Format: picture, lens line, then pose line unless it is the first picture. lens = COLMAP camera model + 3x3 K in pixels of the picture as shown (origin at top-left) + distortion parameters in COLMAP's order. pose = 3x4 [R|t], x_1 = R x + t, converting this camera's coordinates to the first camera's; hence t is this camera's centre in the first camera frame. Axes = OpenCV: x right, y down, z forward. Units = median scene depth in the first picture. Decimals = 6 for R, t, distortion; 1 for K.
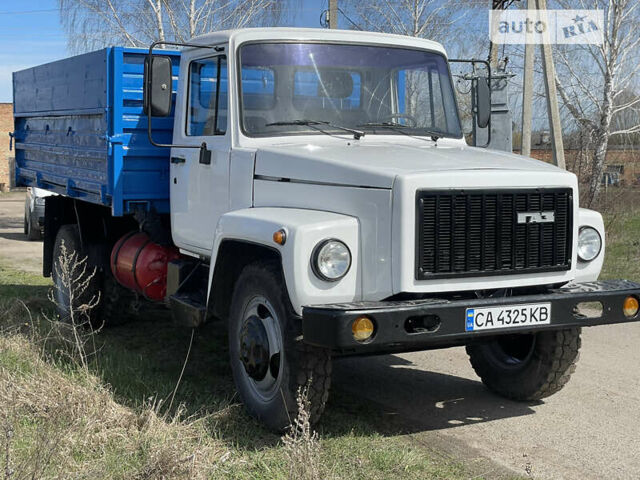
lens RADIAL K [[934.0, 0, 320.0], [0, 934.0, 240.0], [0, 0, 1]] dist [0.108936, -0.052176]
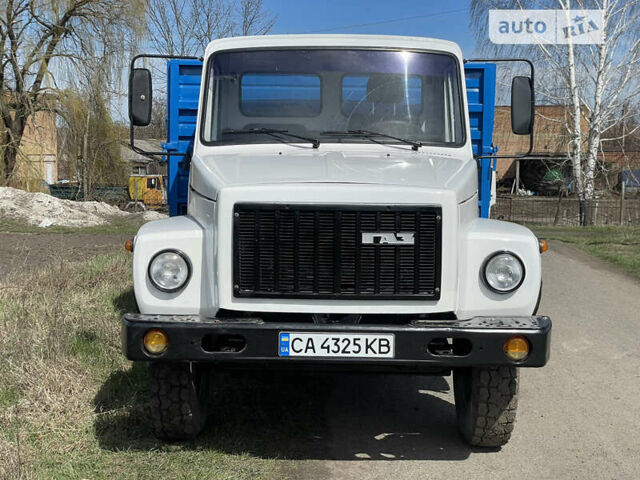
lens RADIAL K [[934.0, 0, 320.0], [0, 934.0, 240.0], [0, 0, 1]] dist [0.108936, -0.052176]
pose [[0.888832, 0.049260, -0.455577, 0.588854], [-0.049427, 0.998711, 0.011554, -0.029953], [0.455559, 0.012249, 0.890121, 0.178740]]
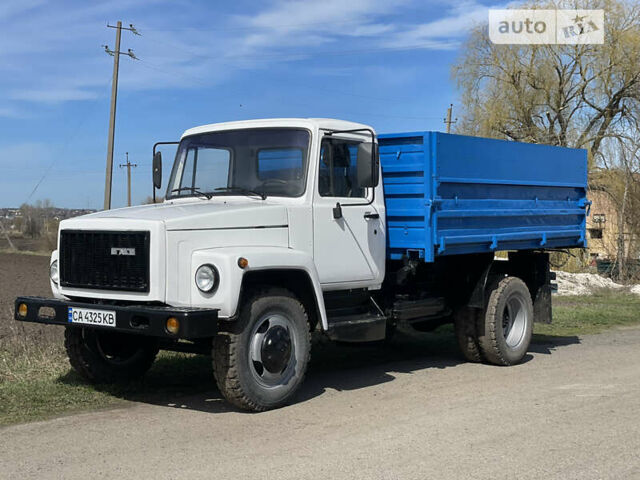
lens RADIAL K [[934.0, 0, 320.0], [0, 934.0, 240.0], [0, 0, 1]] dist [0.108936, -0.052176]
pose [[0.442538, 0.012656, -0.896661, 1.656534], [-0.085680, 0.995923, -0.028229, -0.027034], [0.892647, 0.089319, 0.441818, 0.649633]]
